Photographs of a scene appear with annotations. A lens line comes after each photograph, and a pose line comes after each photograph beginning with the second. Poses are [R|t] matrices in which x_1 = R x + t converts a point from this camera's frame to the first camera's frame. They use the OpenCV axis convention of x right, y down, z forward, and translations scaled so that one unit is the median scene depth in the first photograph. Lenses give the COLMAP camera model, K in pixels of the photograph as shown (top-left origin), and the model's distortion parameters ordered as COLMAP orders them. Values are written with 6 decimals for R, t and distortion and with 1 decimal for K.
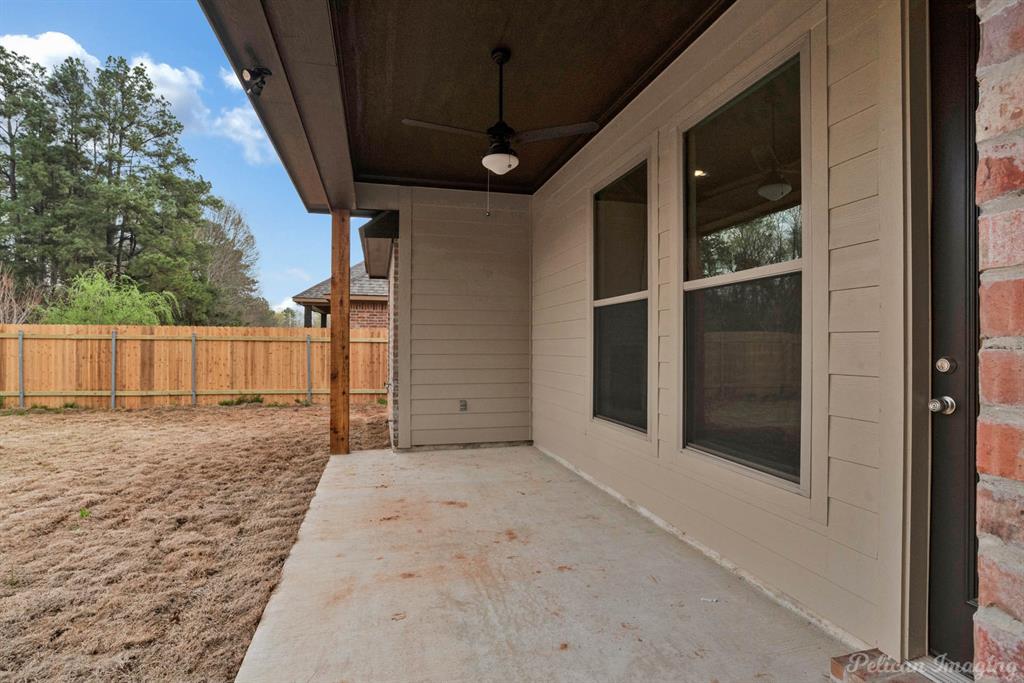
lens RADIAL K [[526.2, 0, 511.7], [0, 526.2, 340.6], [0, 0, 1]] dist [-0.050404, 0.019382]
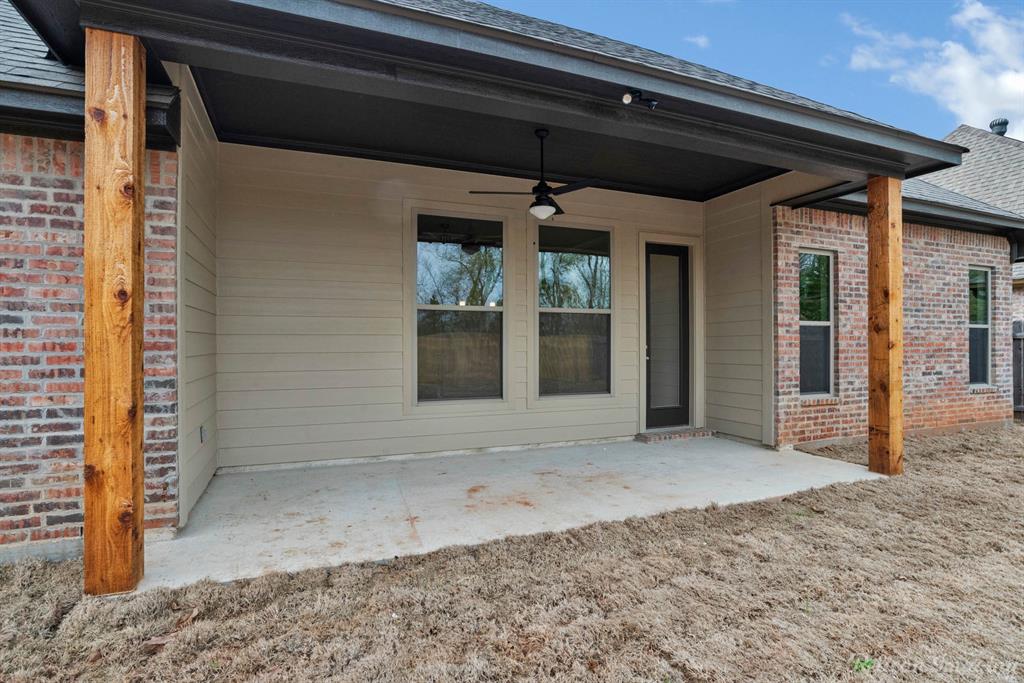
lens RADIAL K [[526.2, 0, 511.3], [0, 526.2, 341.0], [0, 0, 1]] dist [-0.050404, 0.019382]
pose [[-0.137752, -0.004823, 0.990455, -1.176318], [-0.008689, 0.999956, 0.003661, 0.000828], [-0.990429, -0.008101, -0.137788, 1.067367]]
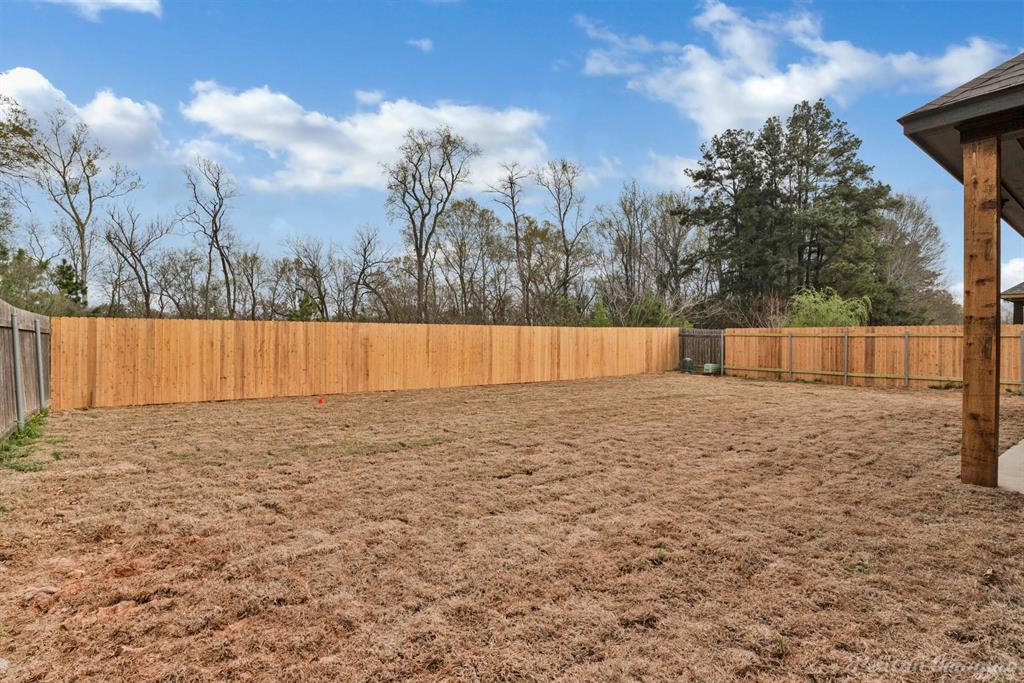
lens RADIAL K [[526.2, 0, 507.4], [0, 526.2, 335.5], [0, 0, 1]] dist [-0.050404, 0.019382]
pose [[0.407061, -0.009240, -0.913354, 0.099845], [0.001843, 0.999955, -0.009294, 0.004097], [0.913399, 0.002100, 0.407059, -0.279538]]
